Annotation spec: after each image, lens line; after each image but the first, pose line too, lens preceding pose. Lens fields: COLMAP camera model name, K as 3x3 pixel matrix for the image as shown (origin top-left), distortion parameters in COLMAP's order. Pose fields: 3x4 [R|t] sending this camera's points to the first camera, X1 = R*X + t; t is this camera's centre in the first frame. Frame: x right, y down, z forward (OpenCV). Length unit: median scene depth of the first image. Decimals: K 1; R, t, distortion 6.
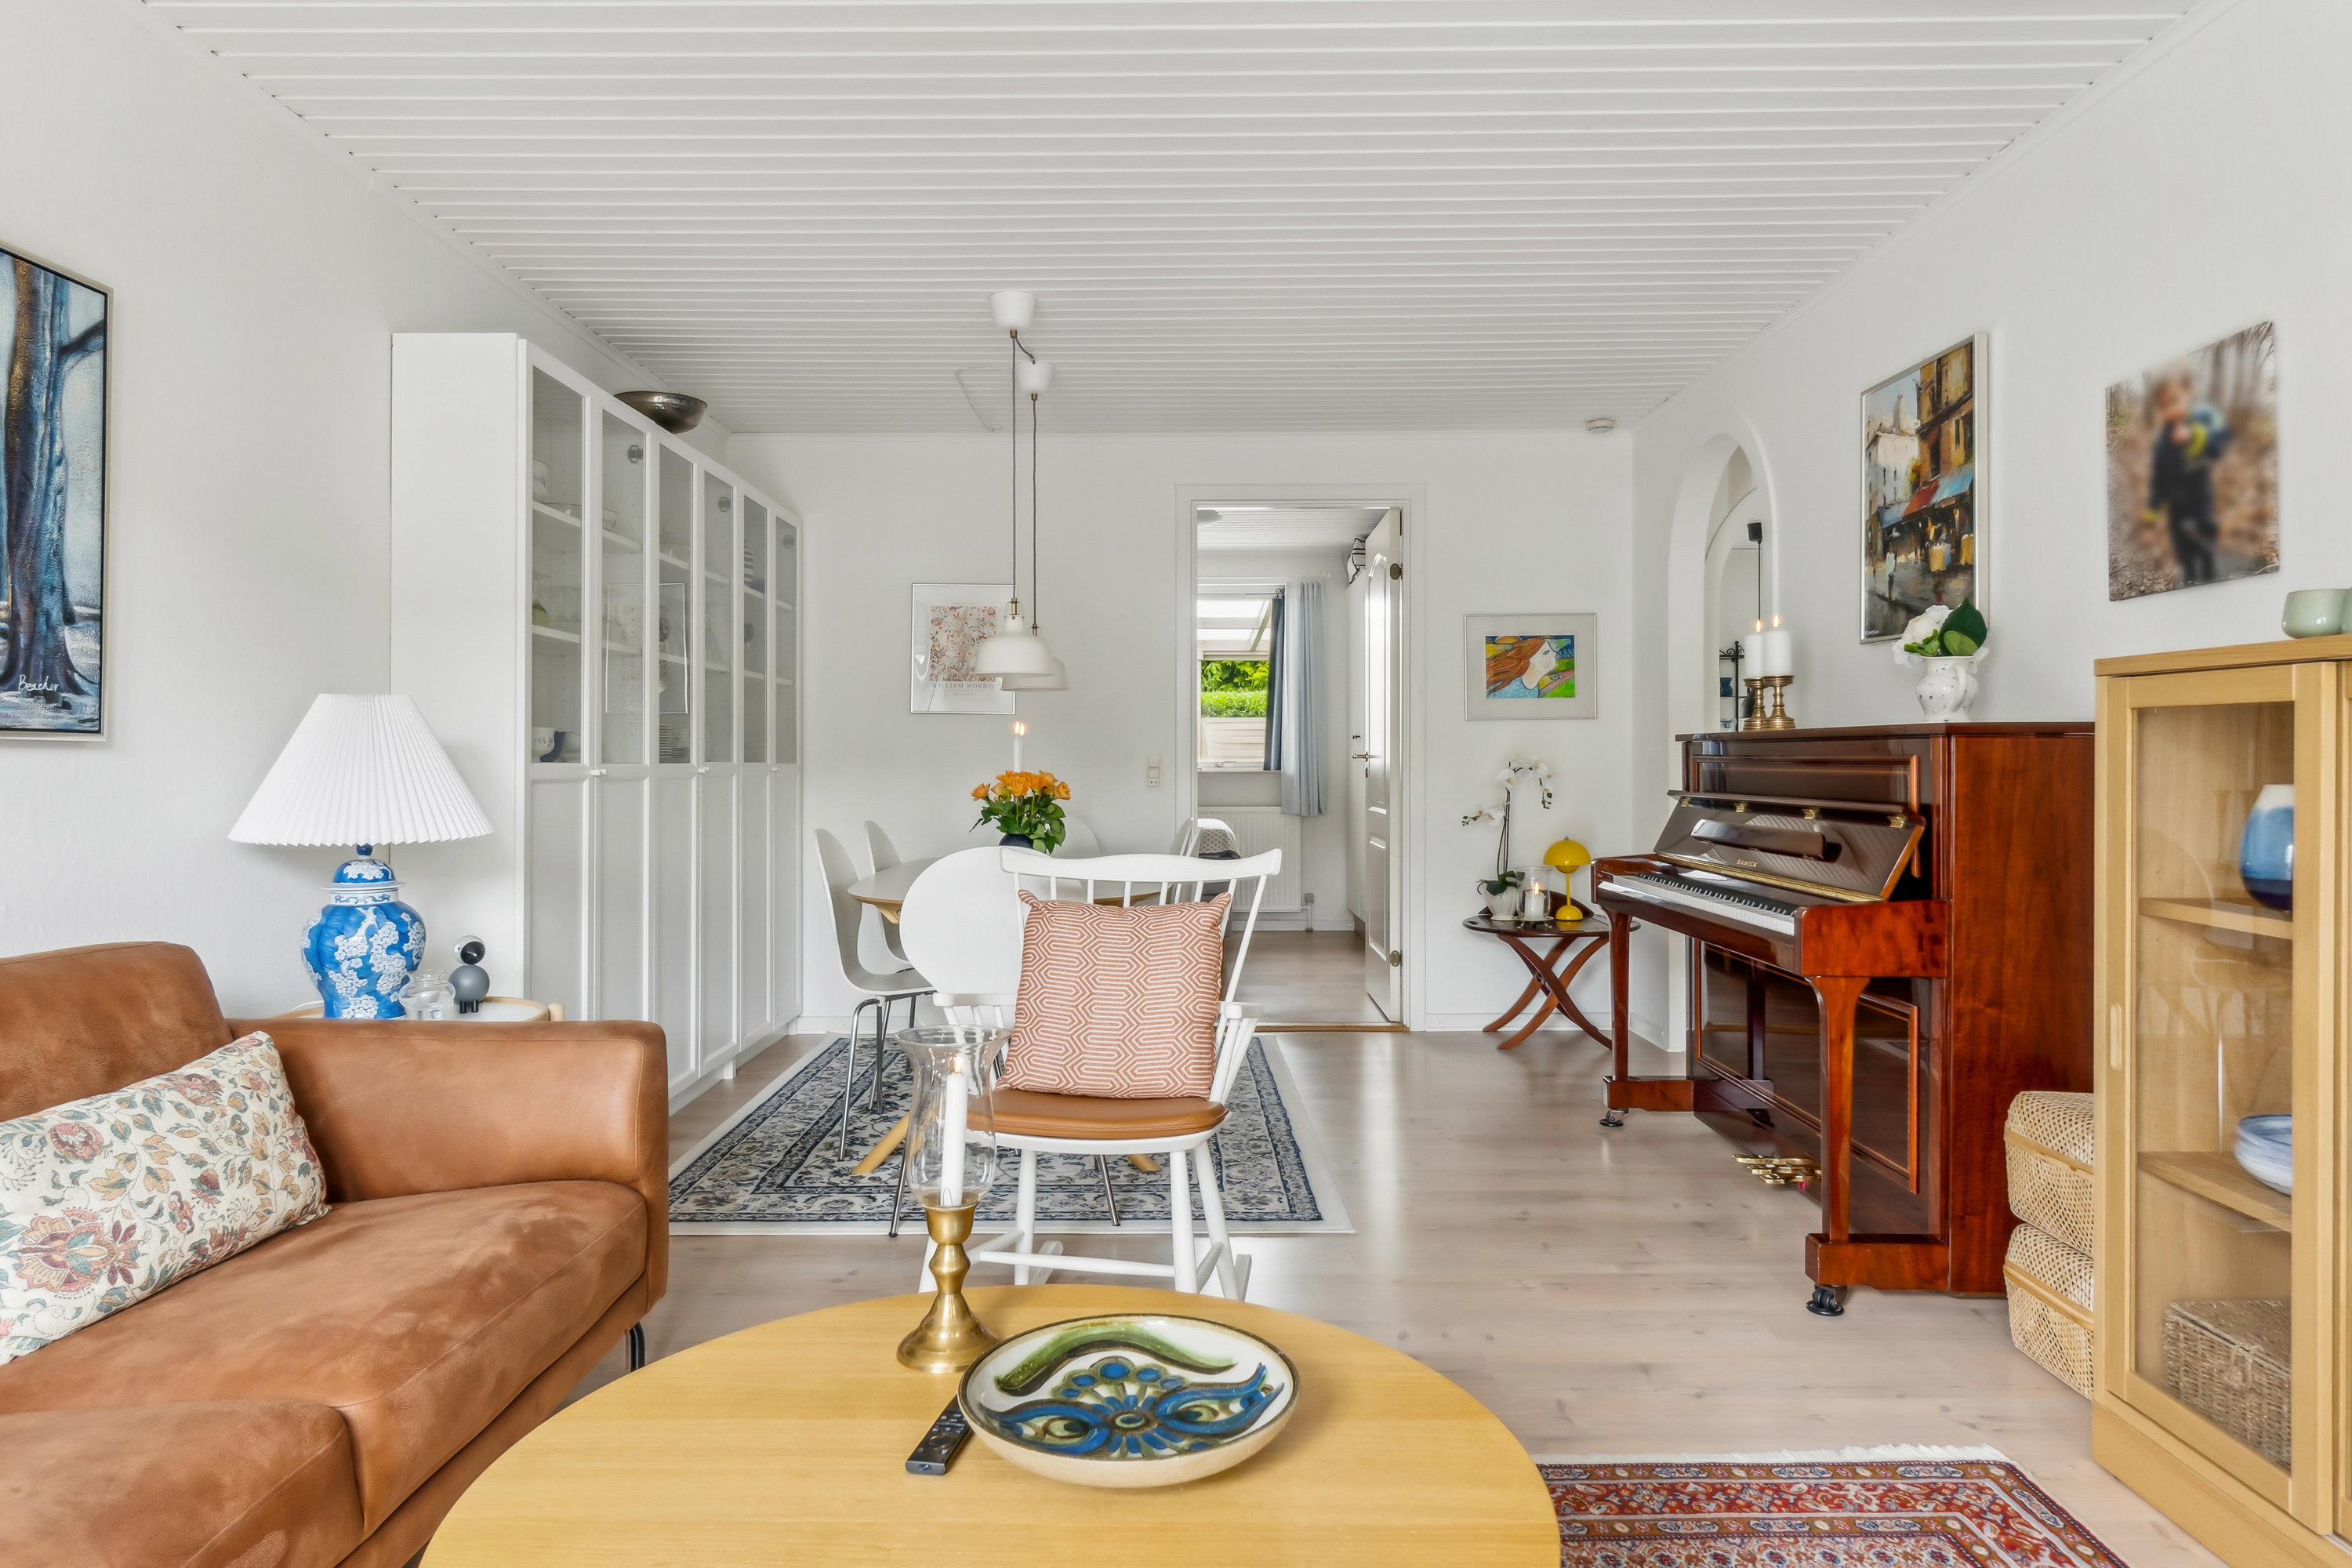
lens RADIAL K [[1558.9, 0, 1170.1], [0, 1558.9, 771.6], [0, 0, 1]] dist [0.001489, 0.000026]
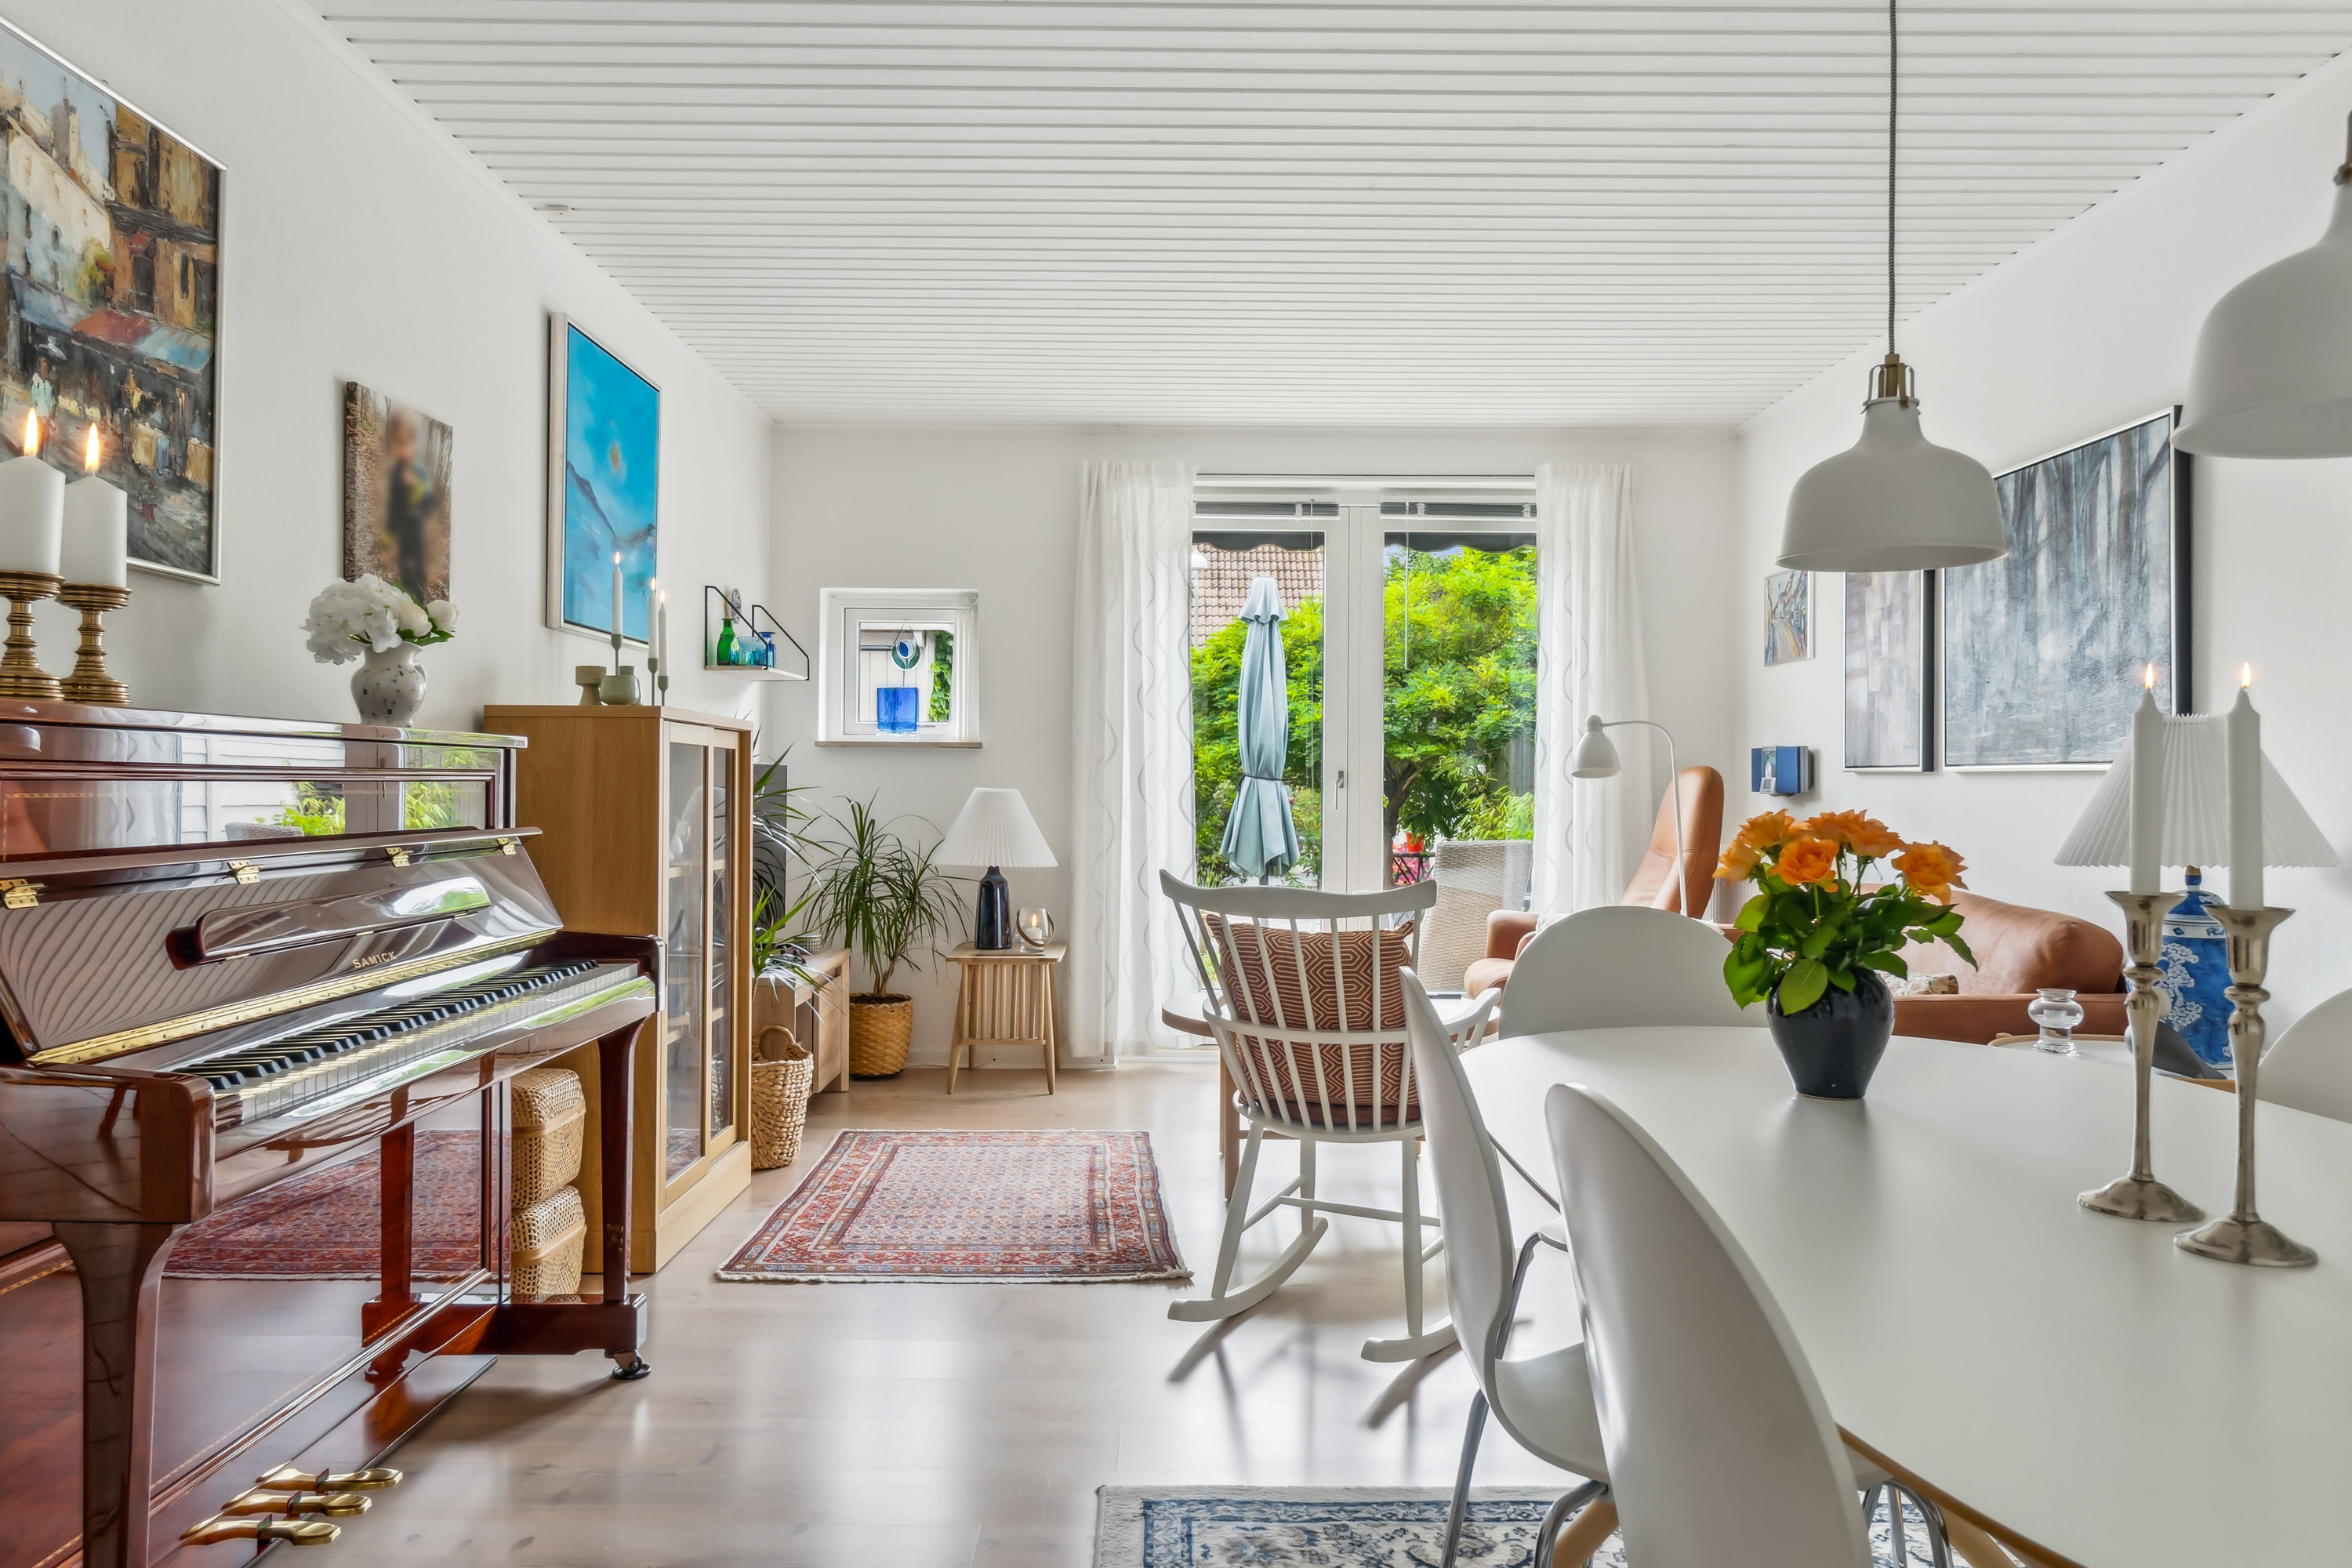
lens RADIAL K [[1715.6, 0, 1176.5], [0, 1715.6, 783.1], [0, 0, 1]] dist [0.009692, 0.000440]
pose [[-0.999887, -0.007322, -0.013149, 0.094698], [-0.007438, 0.999934, 0.008786, -0.013159], [0.013084, 0.008883, -0.999875, 1.680889]]
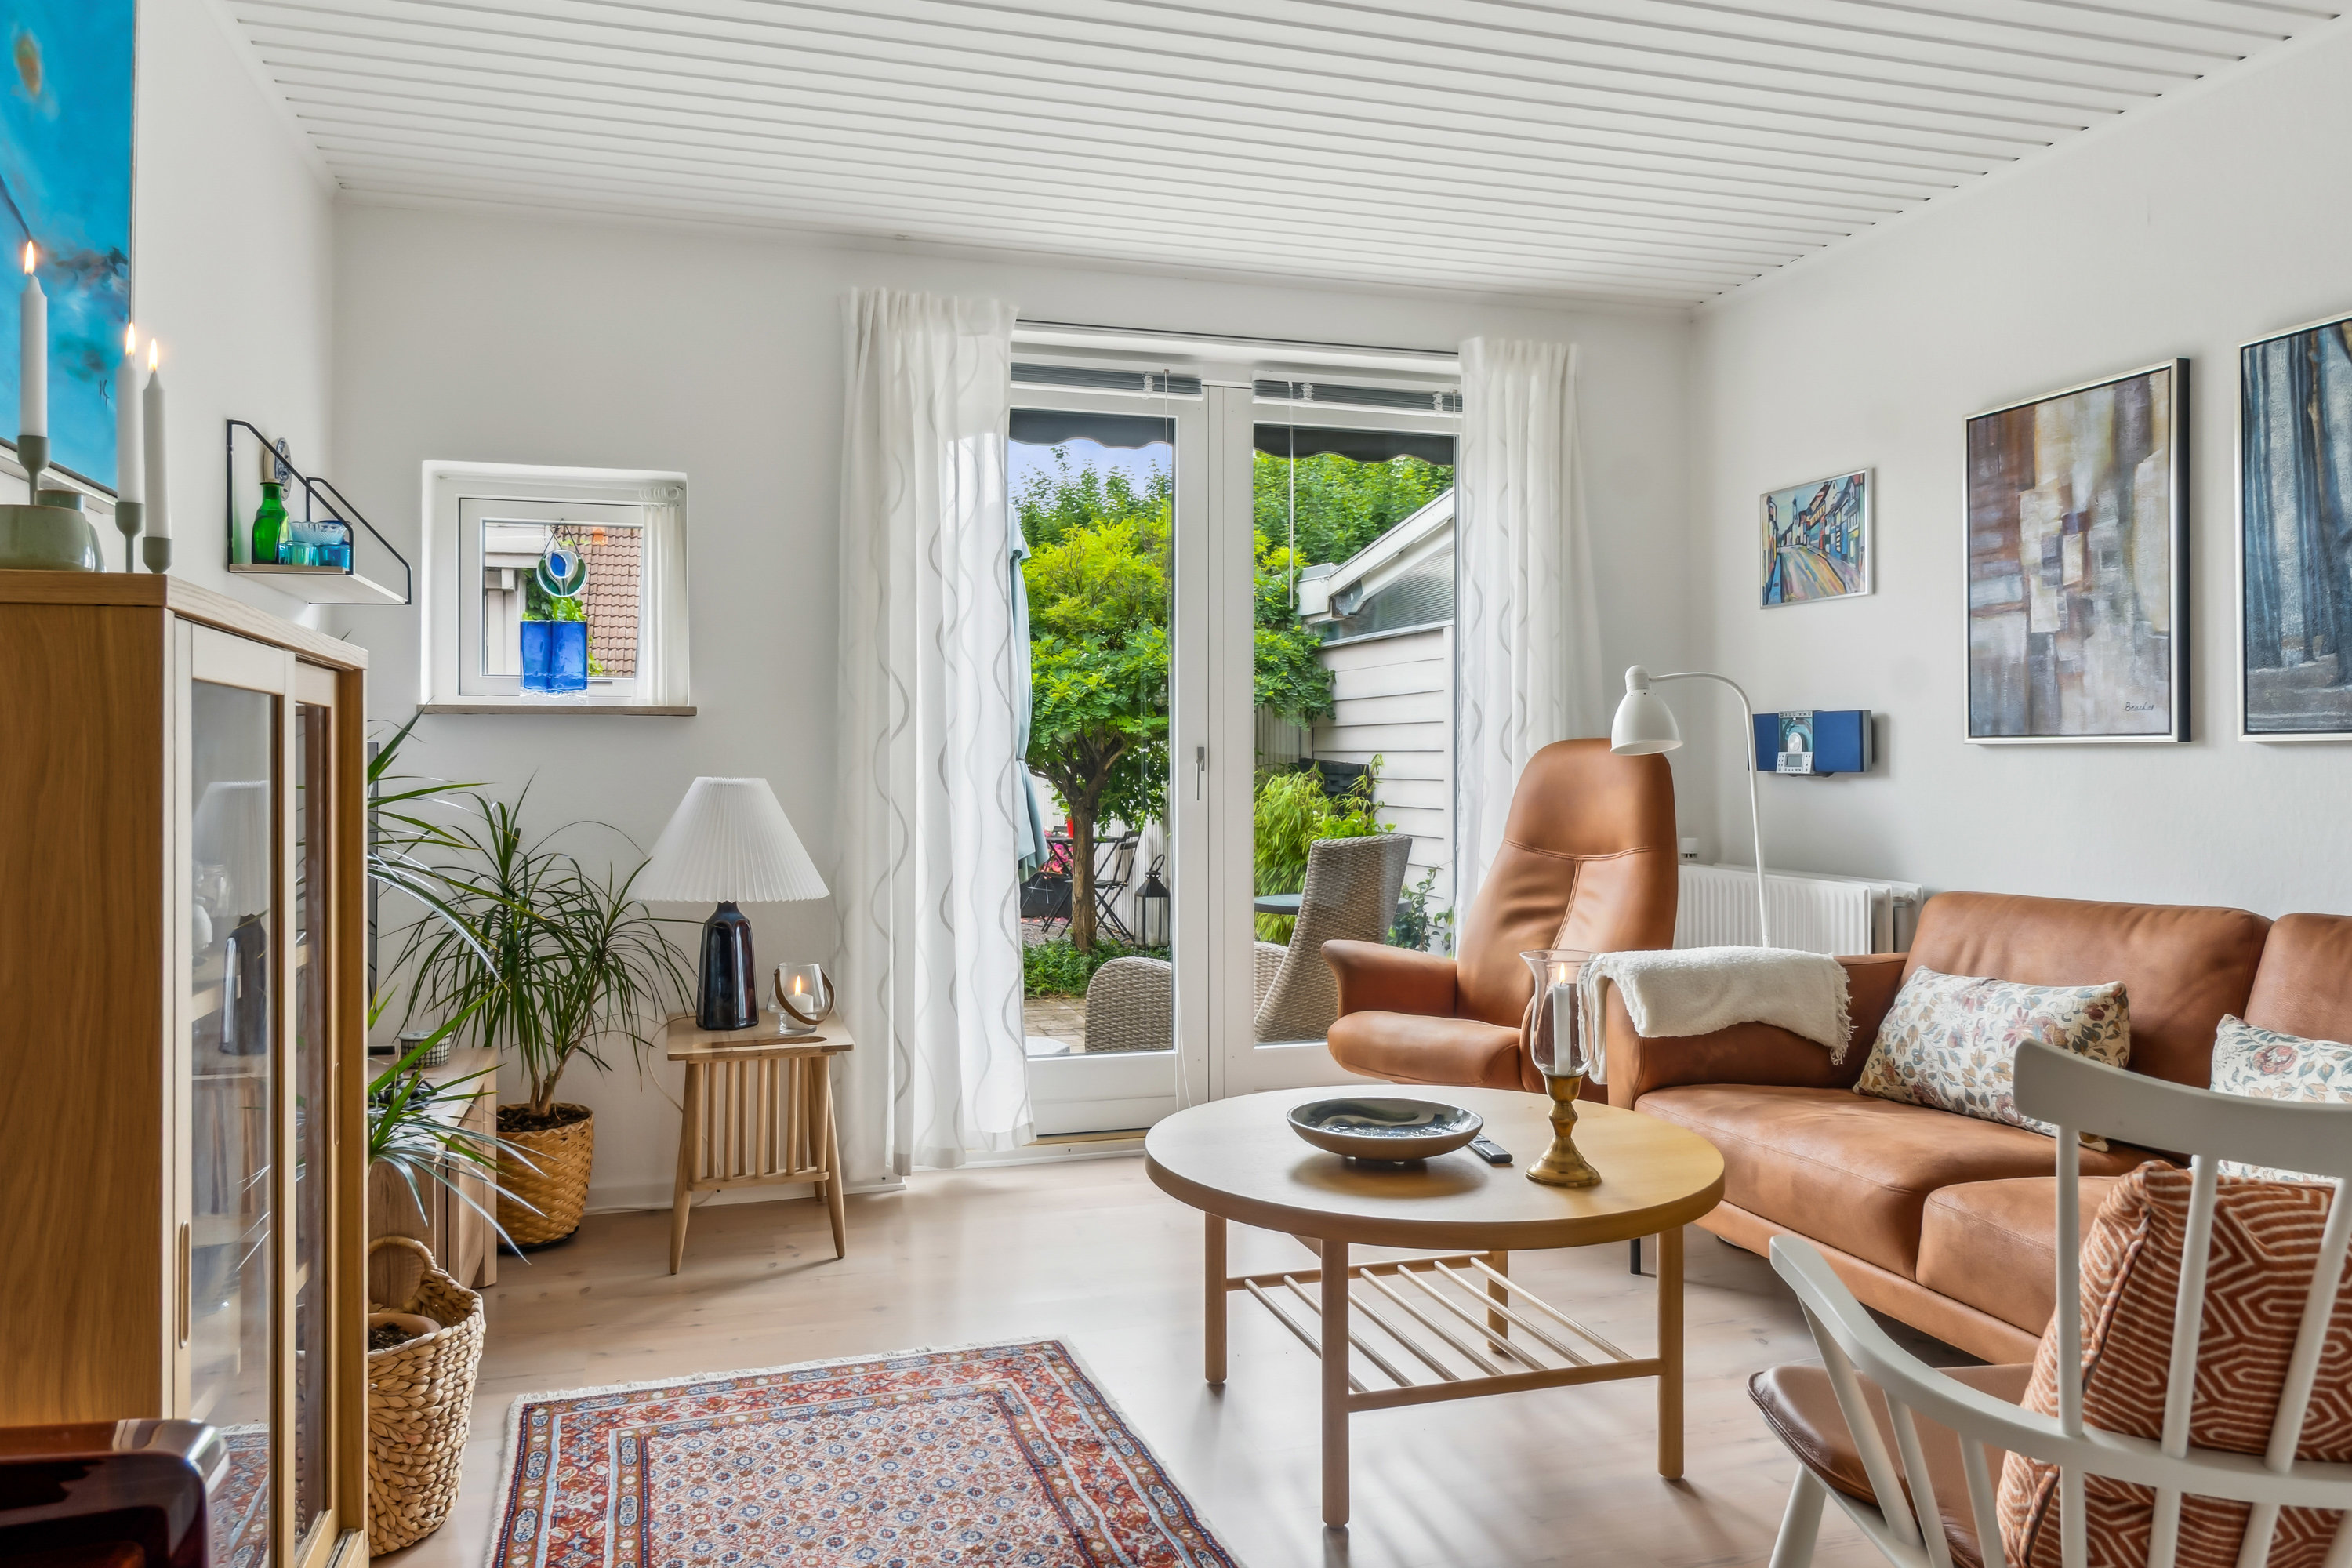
lens RADIAL K [[1610.8, 0, 1175.2], [0, 1610.8, 758.8], [0, 0, 1]] dist [-0.001119, 0.004087]
pose [[-0.954273, 0.000855, -0.298937, 0.261860], [-0.000973, 0.999982, 0.005967, -0.010665], [0.298936, 0.005985, -0.954254, 1.127144]]
